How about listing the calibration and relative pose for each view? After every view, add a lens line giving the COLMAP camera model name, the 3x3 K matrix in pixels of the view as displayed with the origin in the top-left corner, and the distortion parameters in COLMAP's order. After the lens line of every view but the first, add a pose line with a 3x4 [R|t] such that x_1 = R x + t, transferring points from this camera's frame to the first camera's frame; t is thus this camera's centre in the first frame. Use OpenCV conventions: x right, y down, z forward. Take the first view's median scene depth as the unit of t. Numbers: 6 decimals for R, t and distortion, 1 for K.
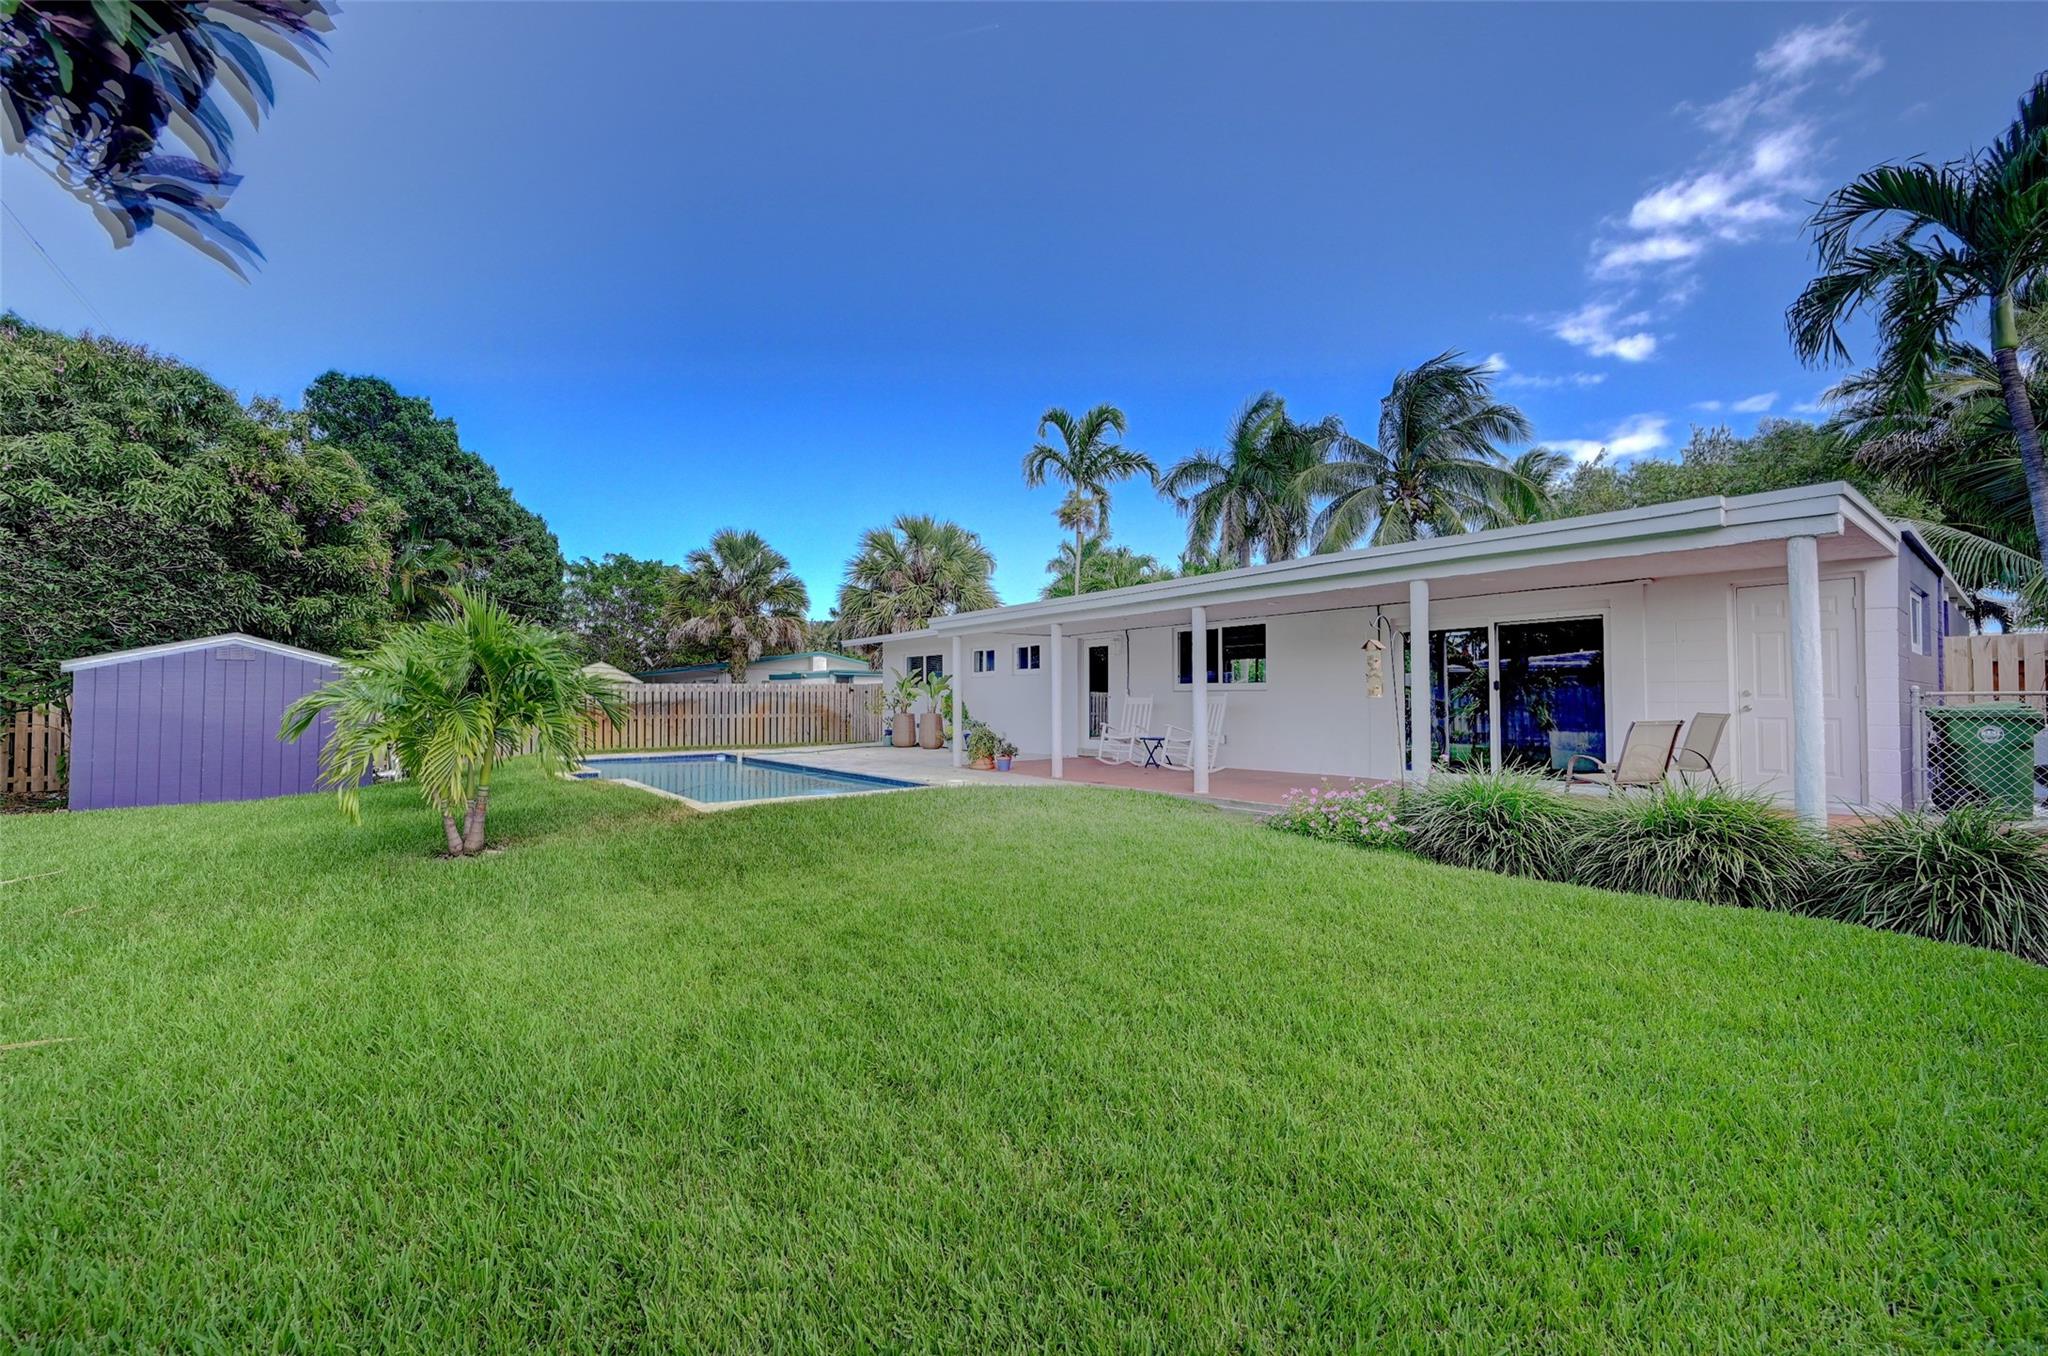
lens RADIAL K [[811.9, 0, 1030.9], [0, 811.9, 672.0], [0, 0, 1]] dist [0.000032, 0.000143]
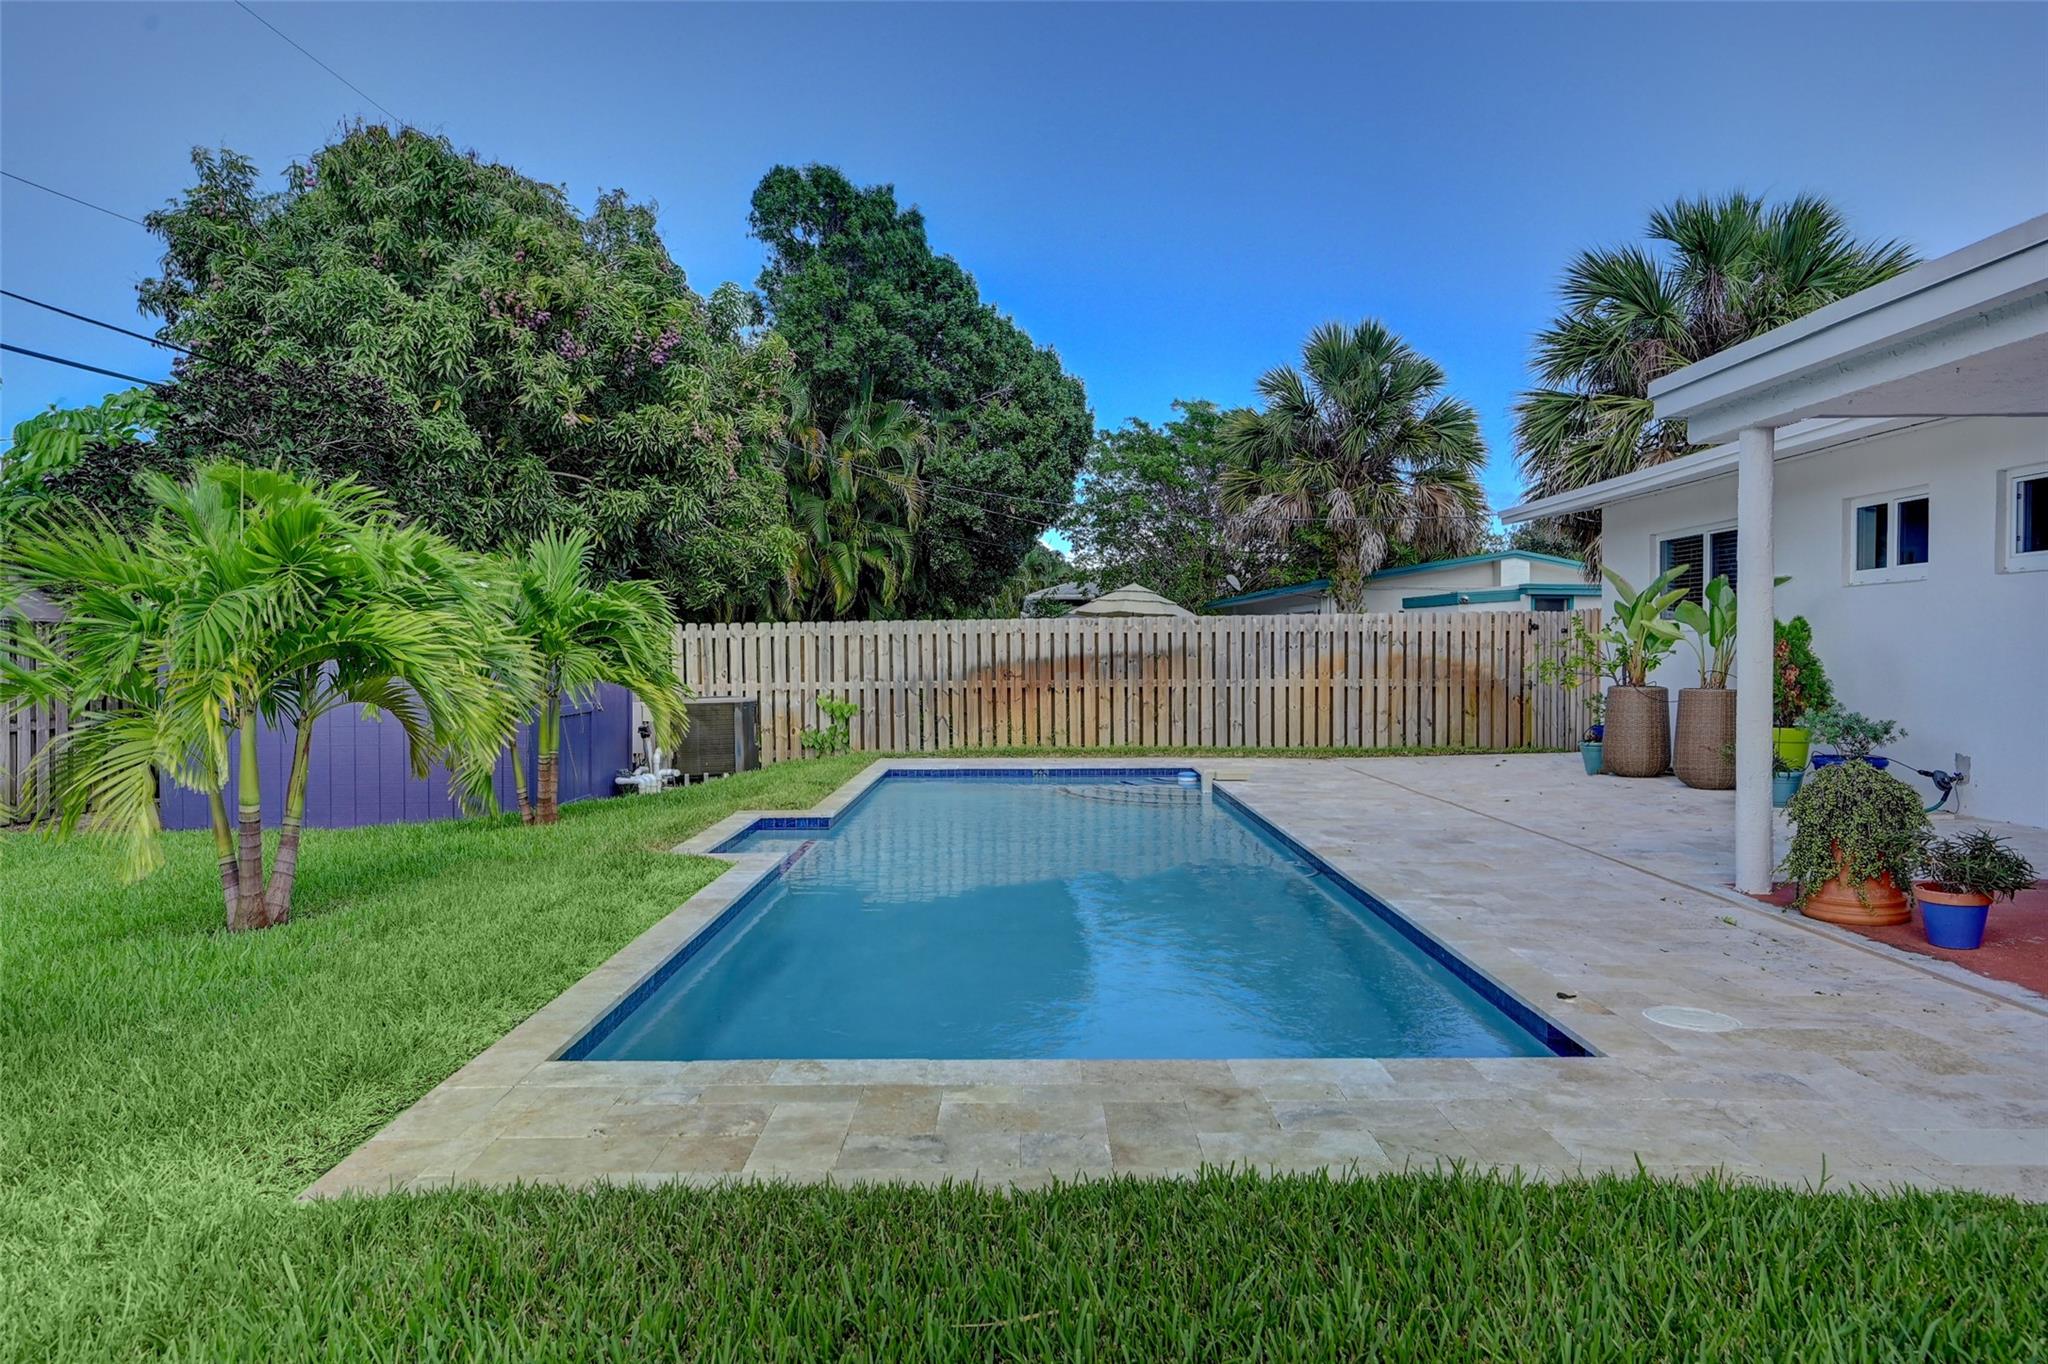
lens RADIAL K [[1281.2, 0, 1025.3], [0, 1281.2, 691.2], [0, 0, 1]] dist [0.003150, 0.001181]
pose [[0.785606, 0.020367, -0.618392, -0.007067], [0.024285, 0.997673, 0.063710, 0.005872], [0.618251, -0.065069, 0.783283, 0.249360]]
